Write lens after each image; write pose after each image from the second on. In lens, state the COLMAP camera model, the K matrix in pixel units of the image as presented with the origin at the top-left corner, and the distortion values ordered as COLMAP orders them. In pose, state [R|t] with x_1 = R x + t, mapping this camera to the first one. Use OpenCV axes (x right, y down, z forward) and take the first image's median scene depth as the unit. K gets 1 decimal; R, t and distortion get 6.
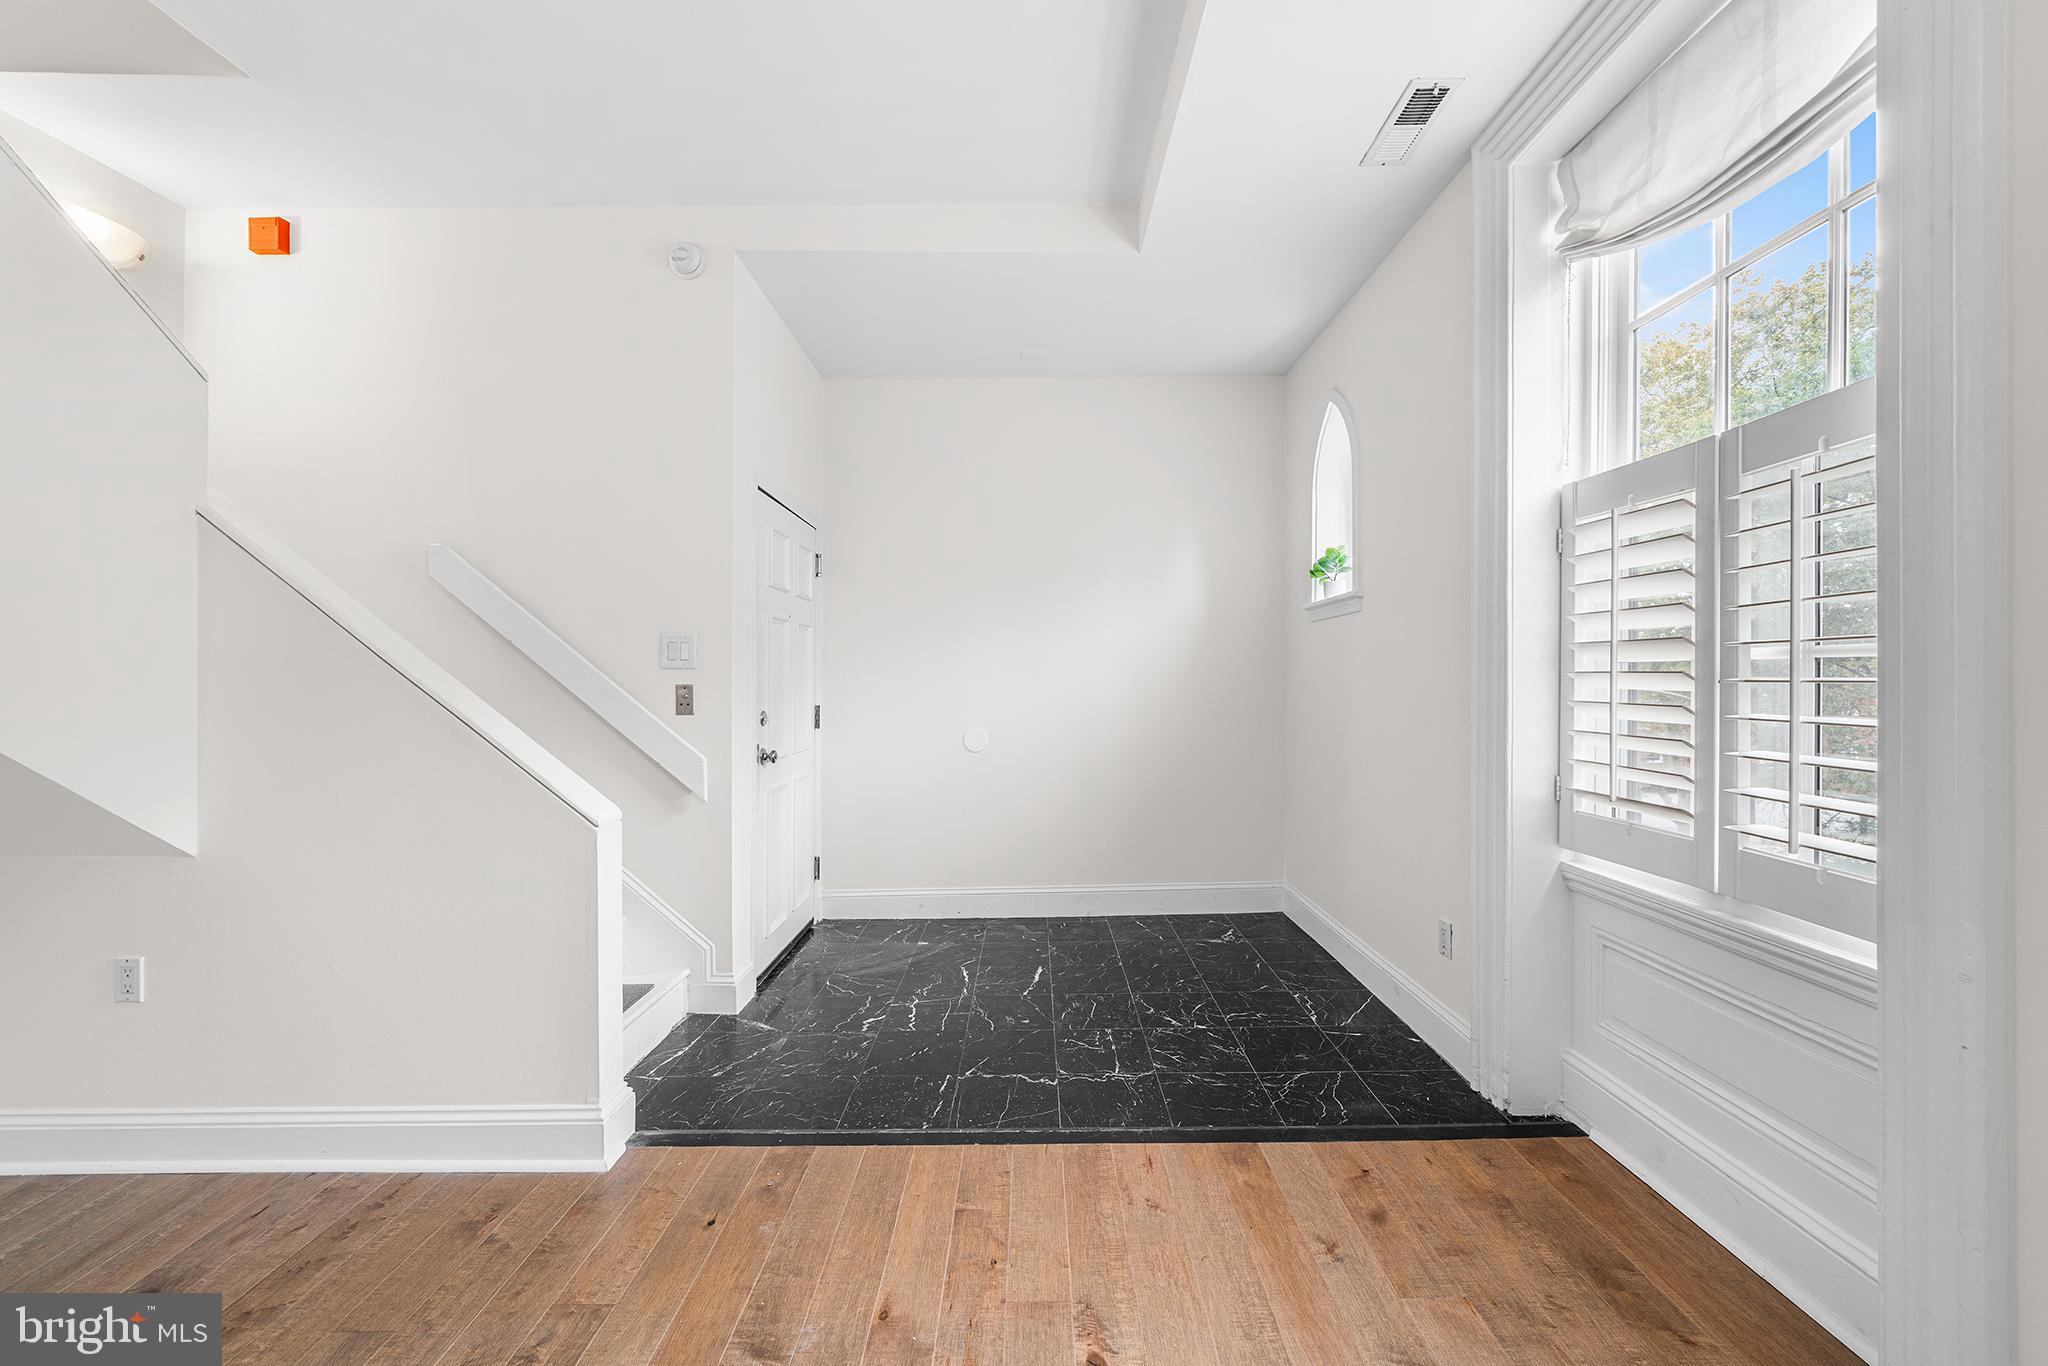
lens RADIAL K [[777.1, 0, 1020.3], [0, 777.1, 674.4], [0, 0, 1]] dist [-0.000190, -0.000057]
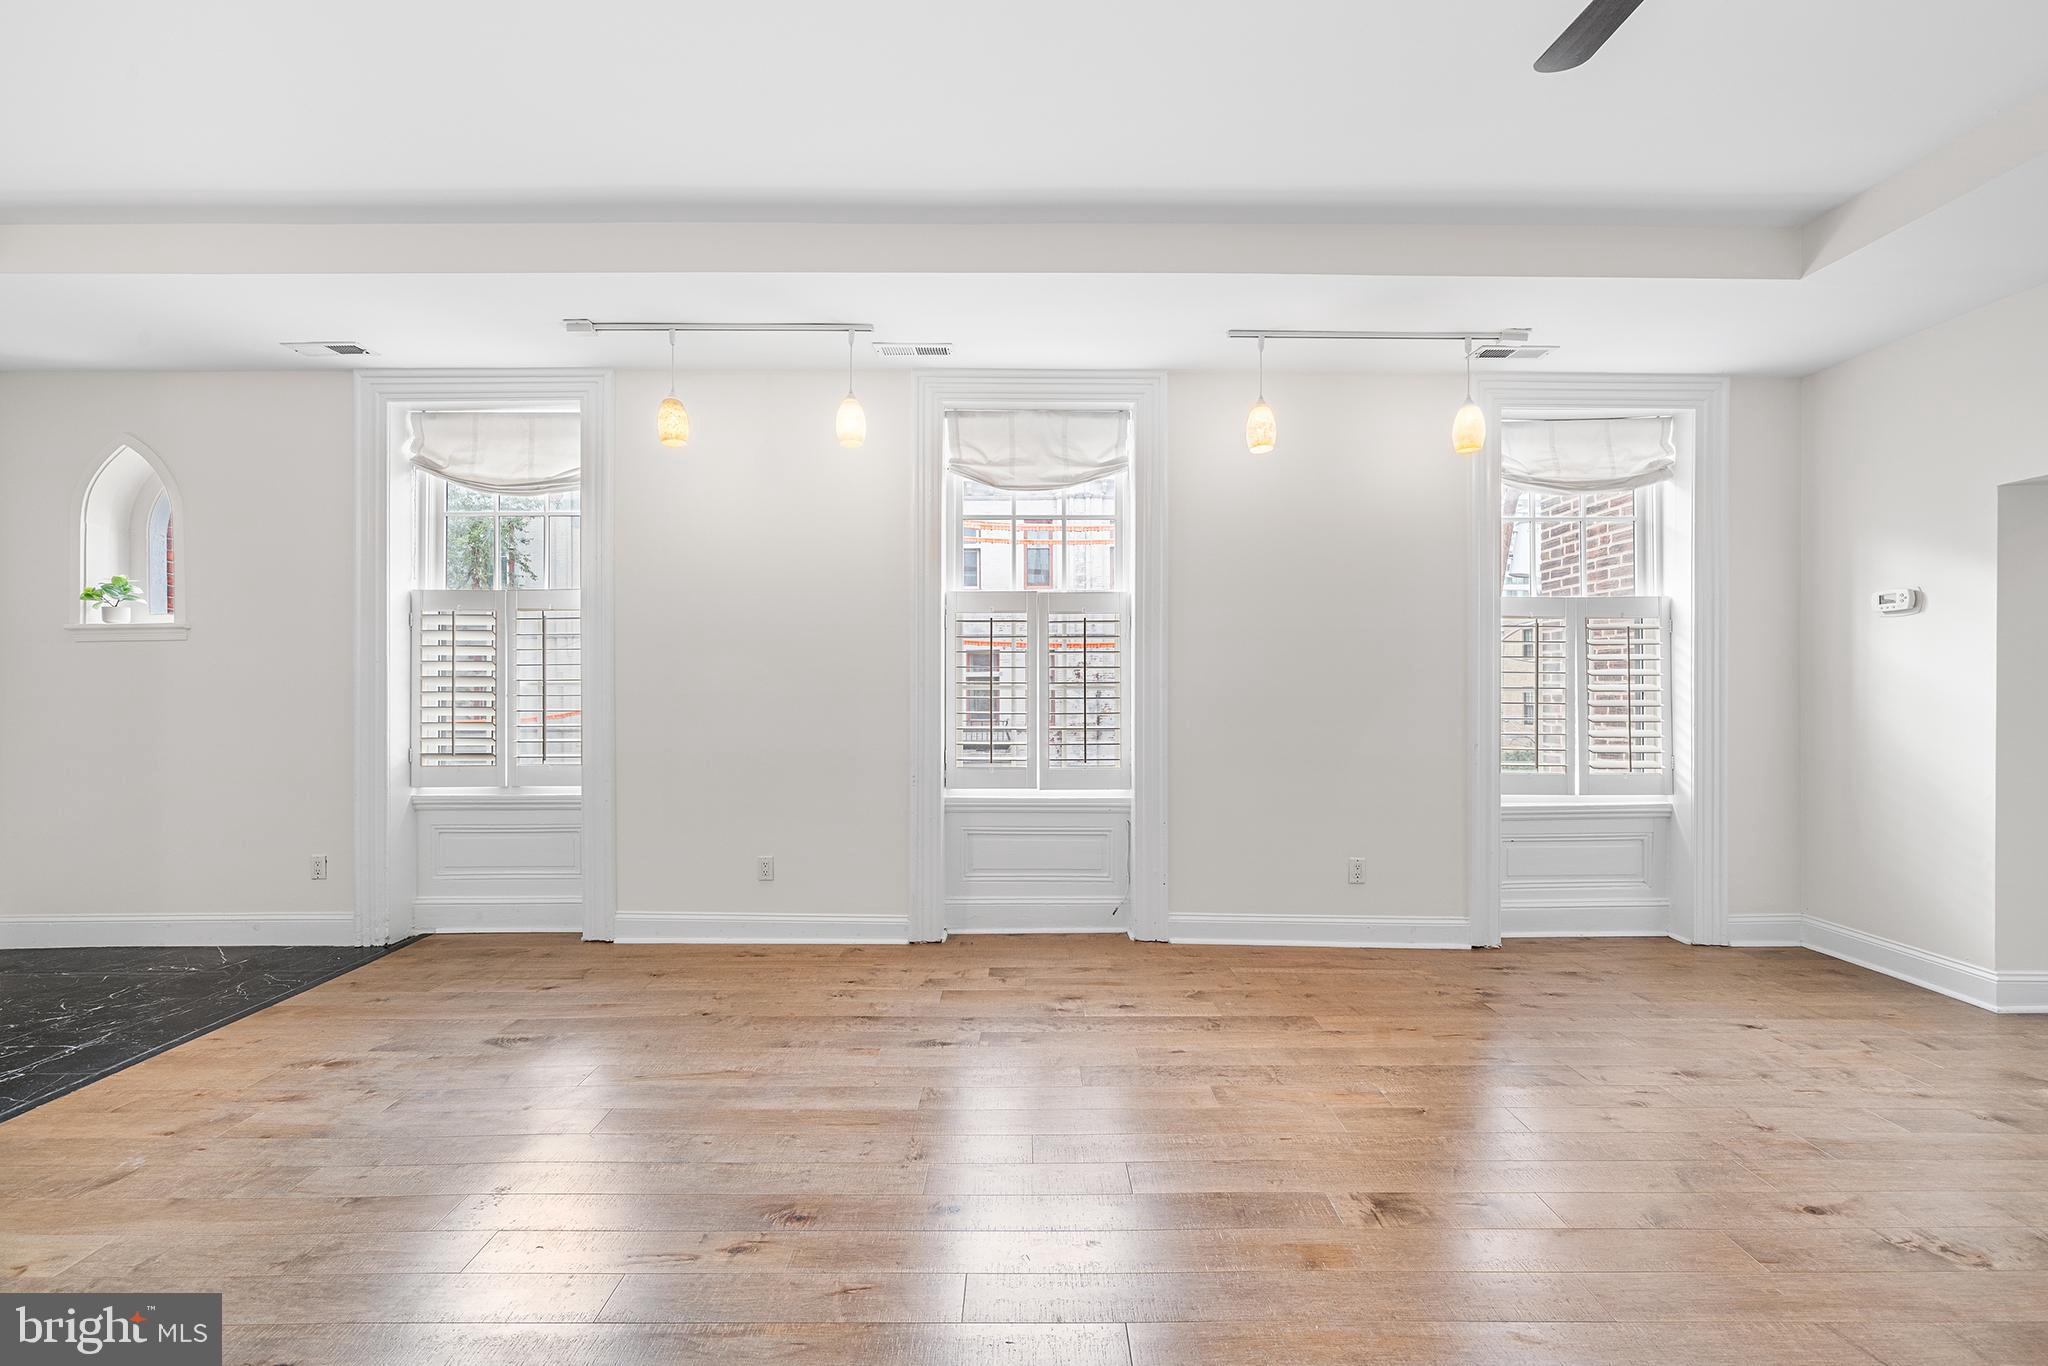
lens RADIAL K [[793.0, 0, 1027.3], [0, 793.0, 696.7], [0, 0, 1]] dist [-0.002271, -0.000469]
pose [[-0.011721, -0.008115, 0.999898, -1.186877], [0.001319, 0.999966, 0.008131, -0.003478], [-0.999930, 0.001414, -0.011709, -0.423338]]
